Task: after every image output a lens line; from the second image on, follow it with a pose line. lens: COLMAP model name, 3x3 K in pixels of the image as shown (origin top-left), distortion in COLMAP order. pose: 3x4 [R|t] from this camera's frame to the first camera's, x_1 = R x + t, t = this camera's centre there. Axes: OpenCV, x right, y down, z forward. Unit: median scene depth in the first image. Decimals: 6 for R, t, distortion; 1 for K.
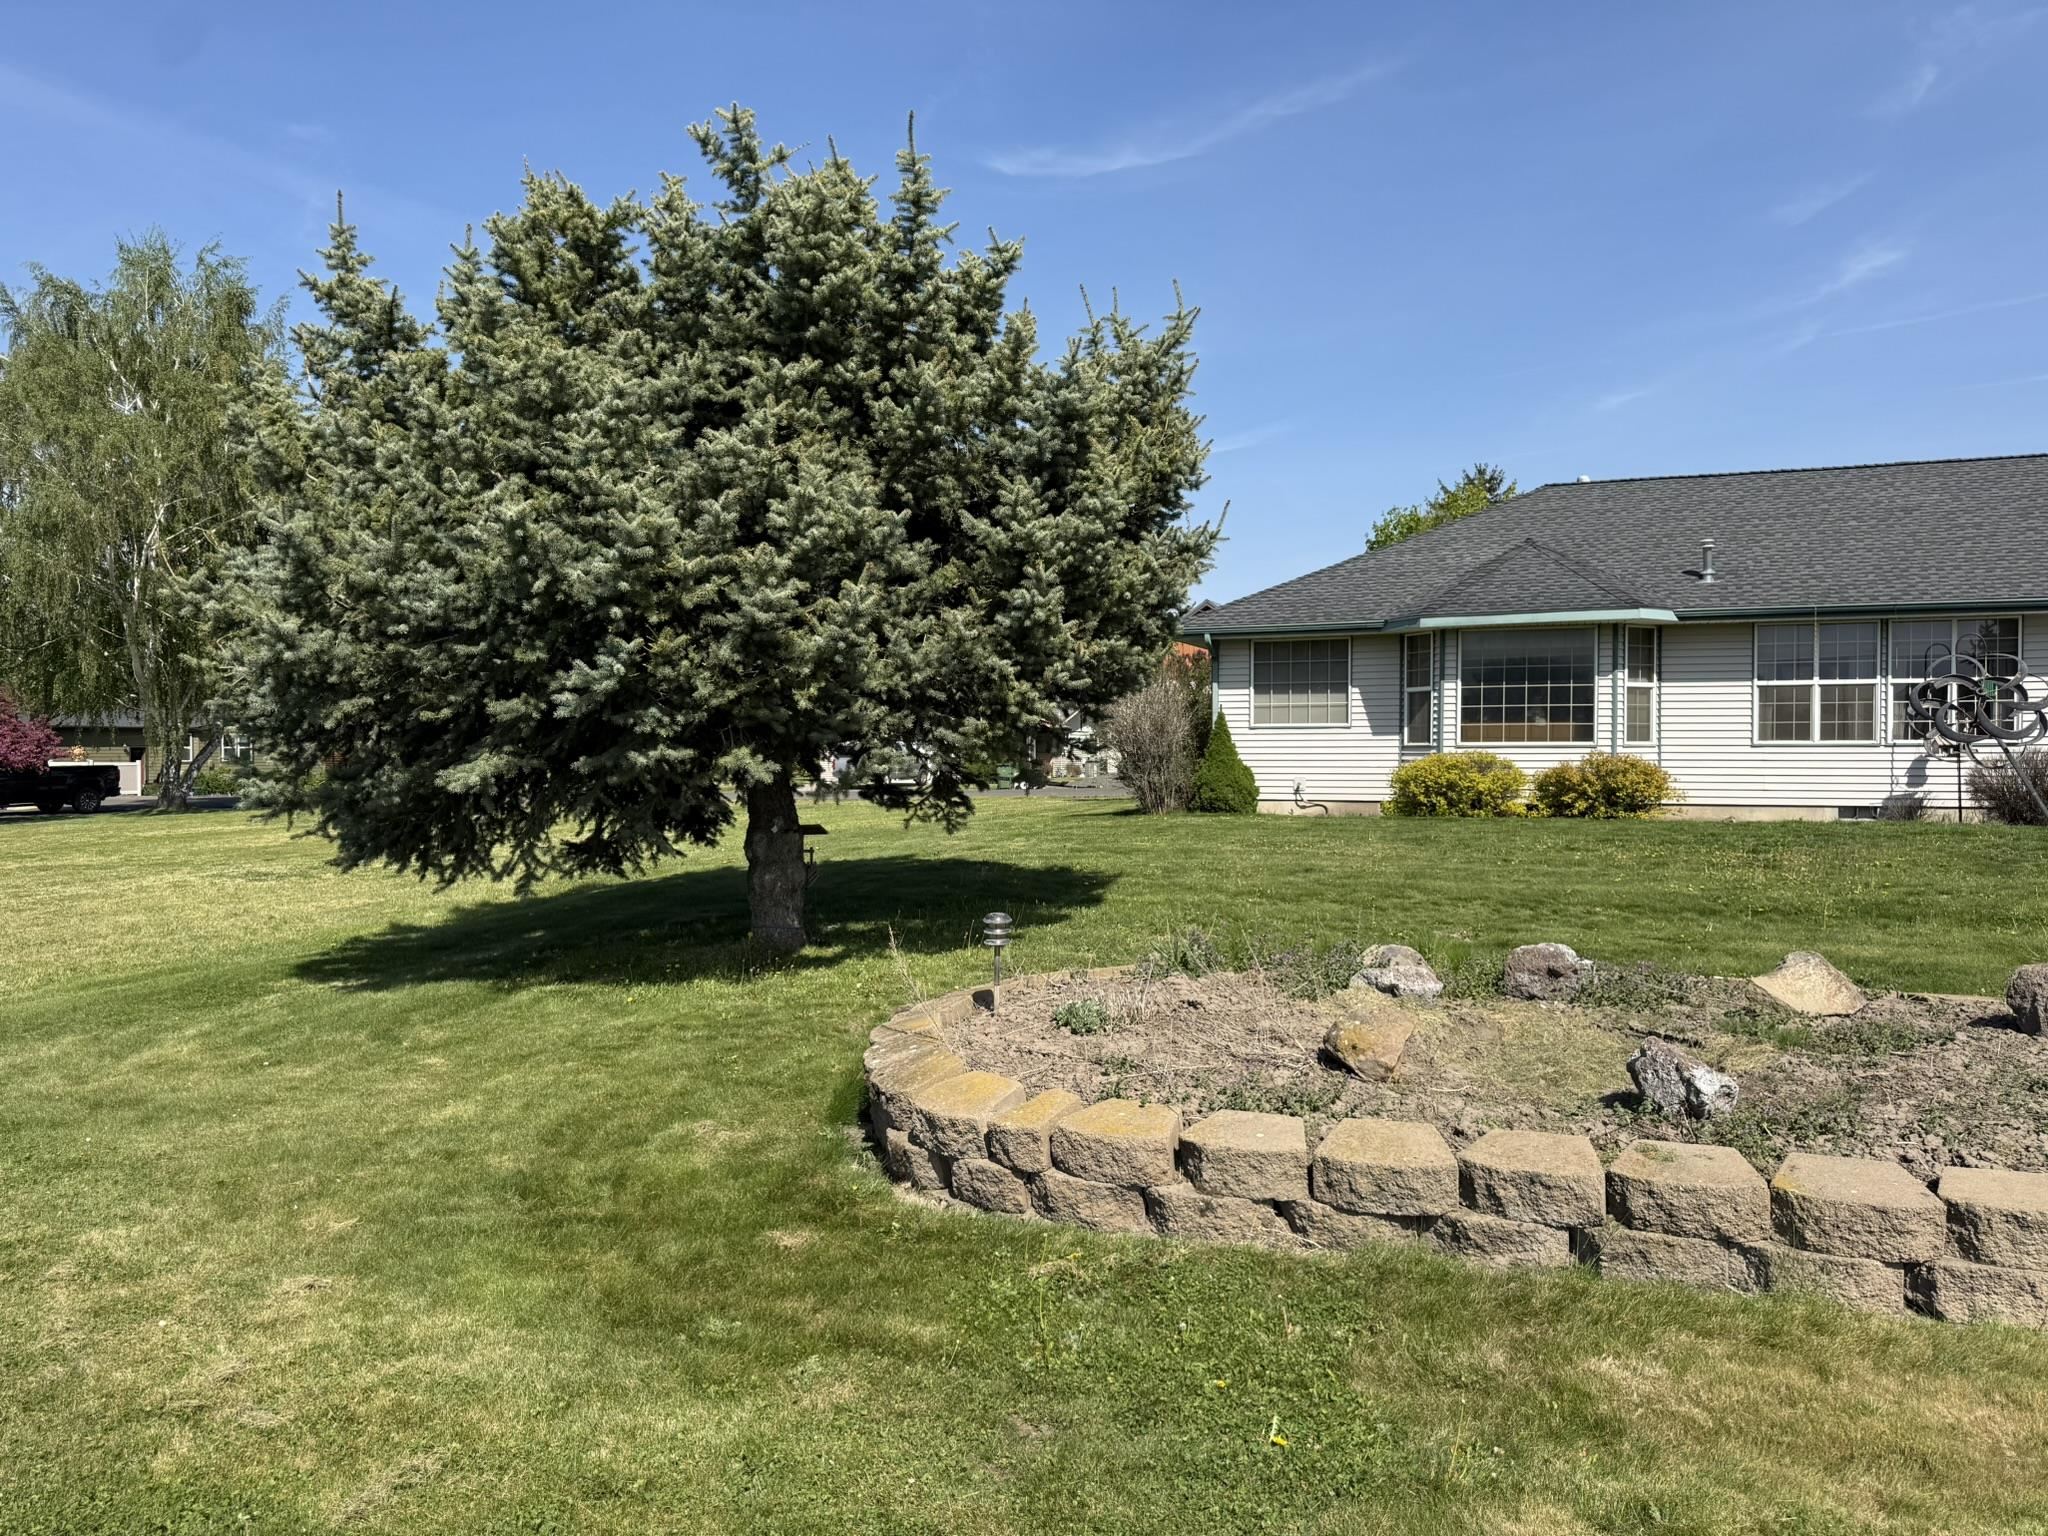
lens RADIAL K [[1457.6, 0, 1015.8], [0, 1457.6, 756.8], [0, 0, 1]] dist [0.107101, -0.184423]
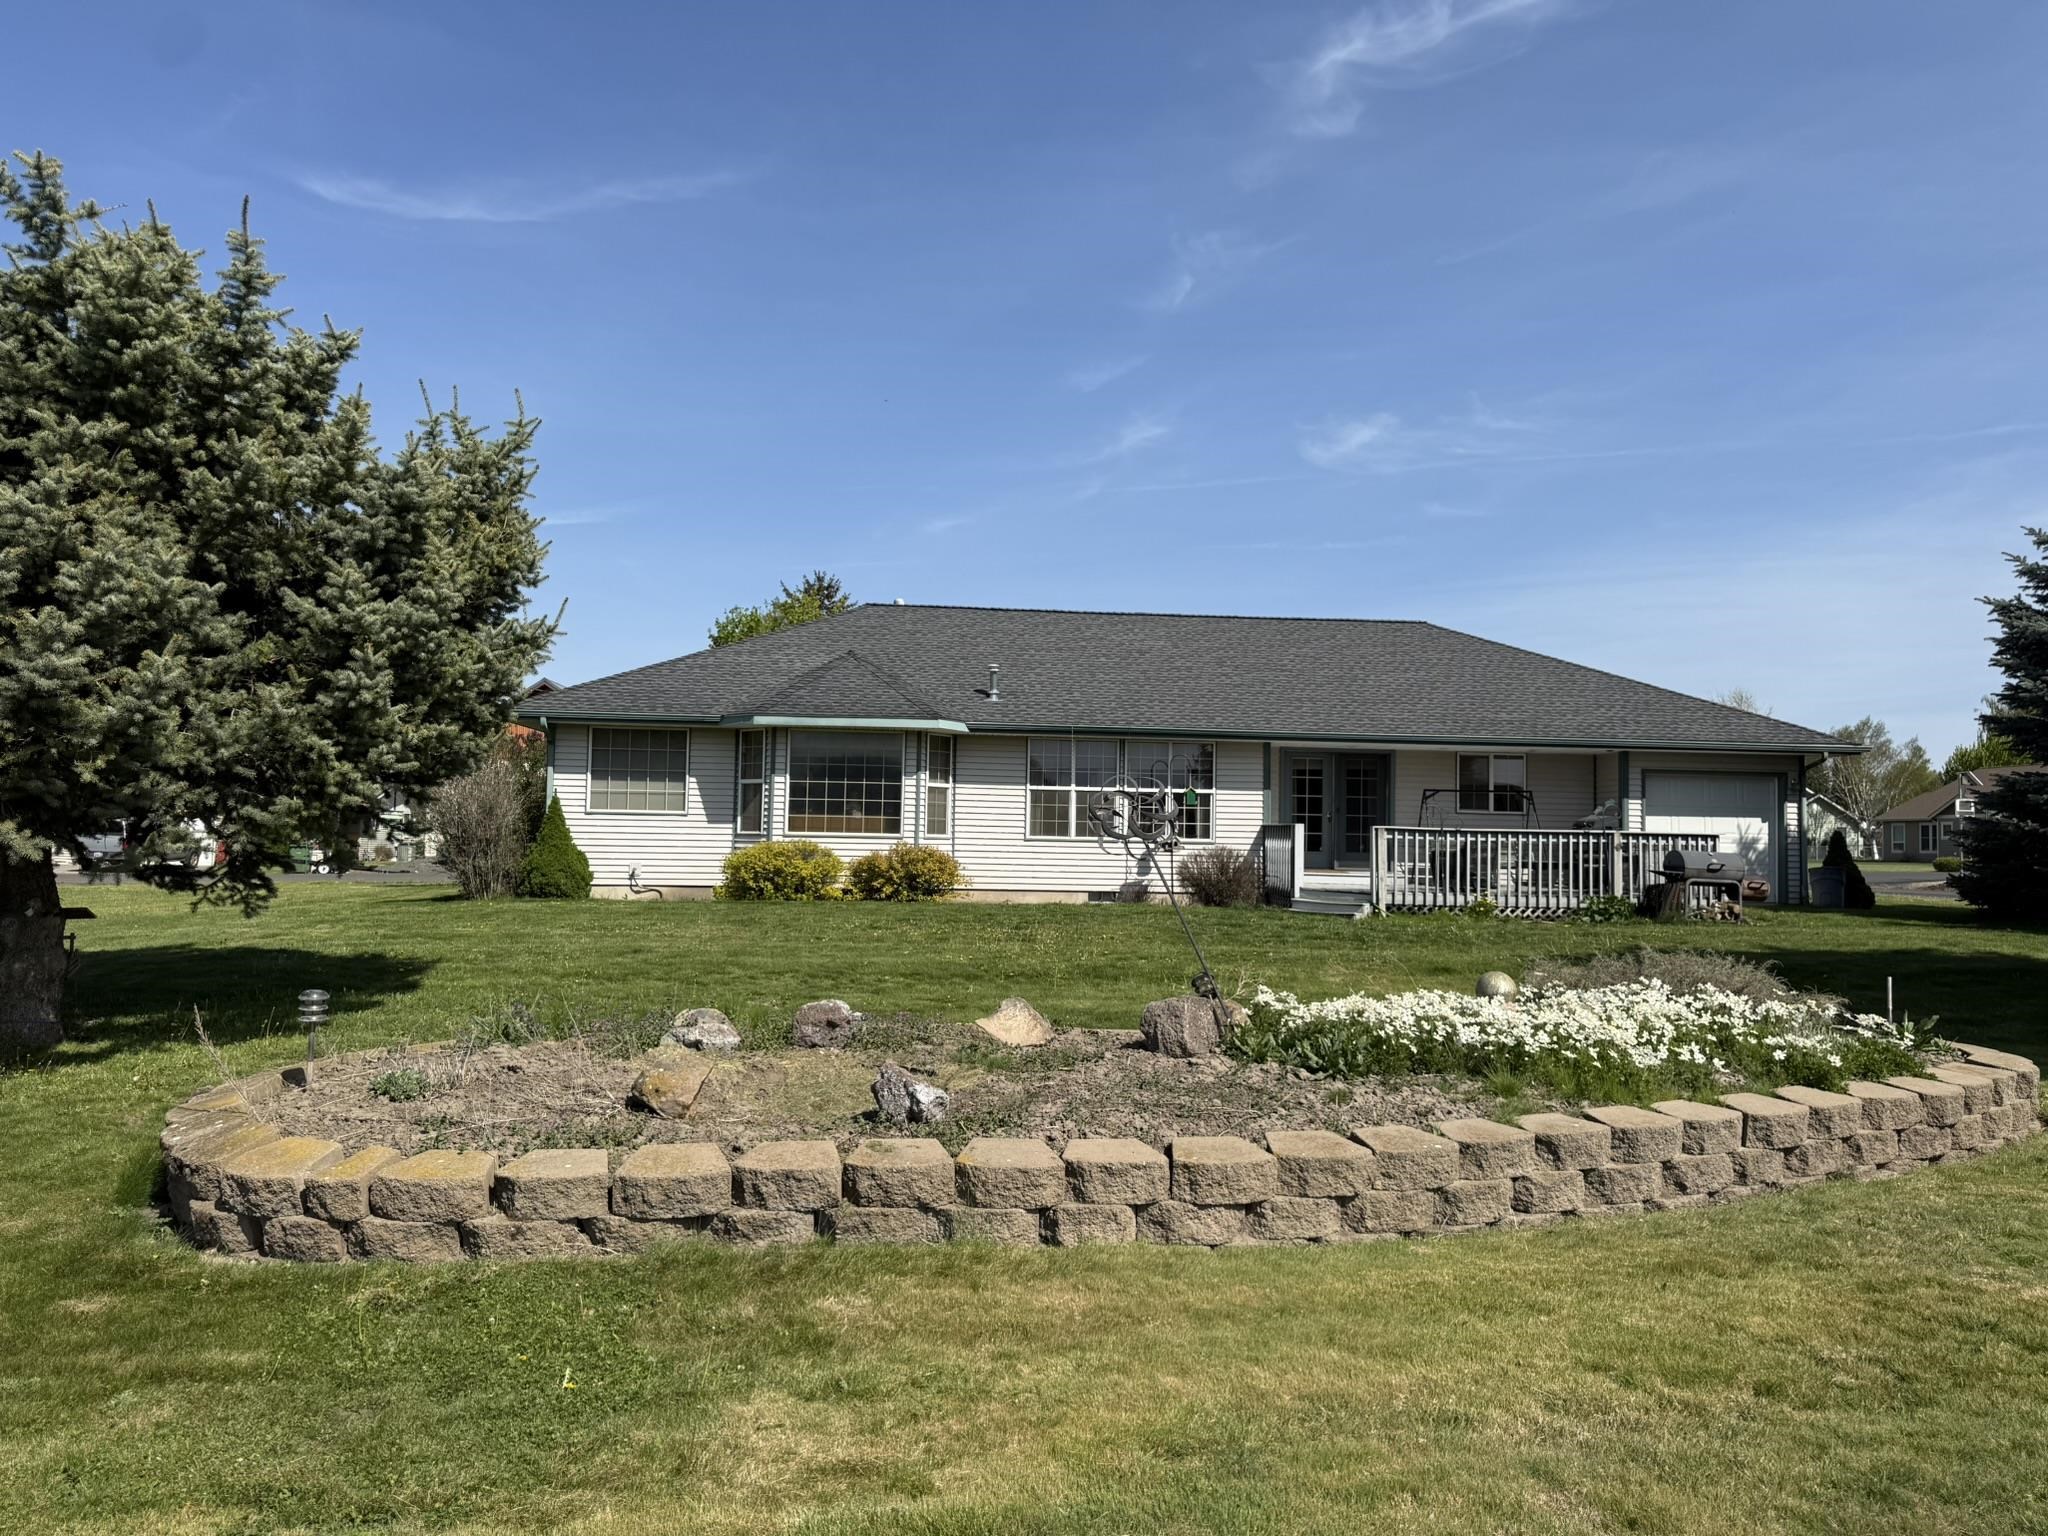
lens RADIAL K [[1453.4, 0, 1026.5], [0, 1453.4, 782.1], [0, 0, 1]] dist [0.045135, -0.052058]
pose [[0.899364, 0.036267, 0.435694, -0.012496], [-0.017719, 0.998758, -0.046560, 0.000383], [-0.436842, 0.034155, 0.898890, -0.111752]]
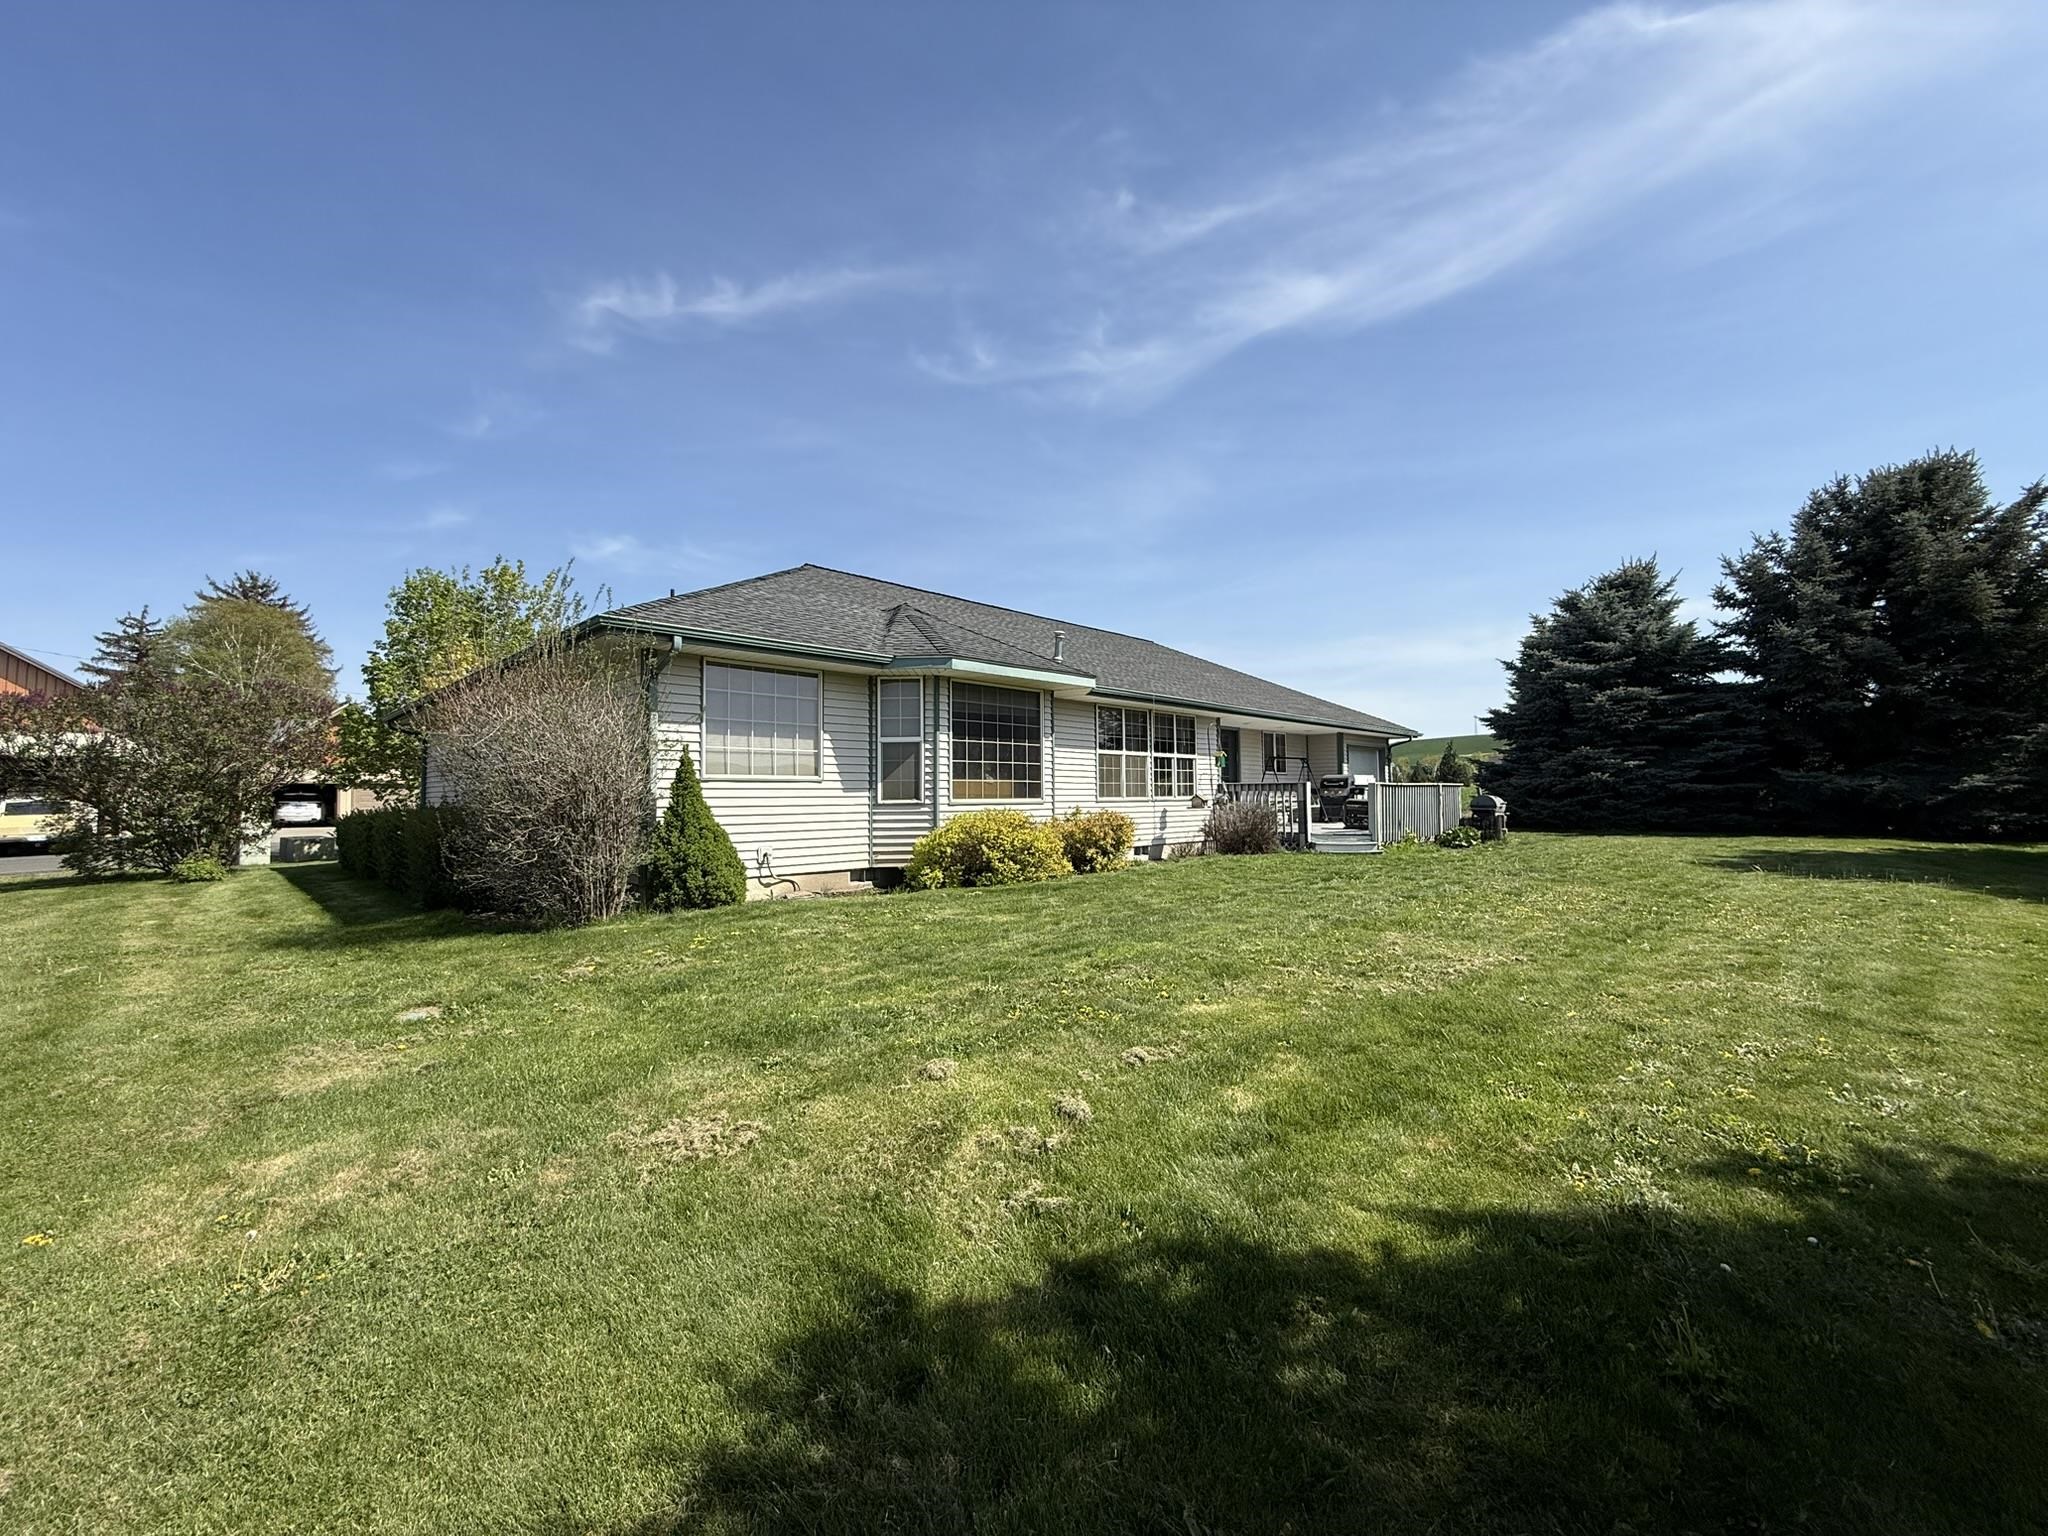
lens RADIAL K [[818.2, 0, 1022.1], [0, 818.2, 778.1], [0, 0, 1]] dist [0.002494, 0.000169]
pose [[0.410128, 0.021396, 0.911777, -0.445384], [0.012378, 0.999502, -0.029023, -0.022486], [-0.911944, 0.023189, 0.409659, 2.192466]]
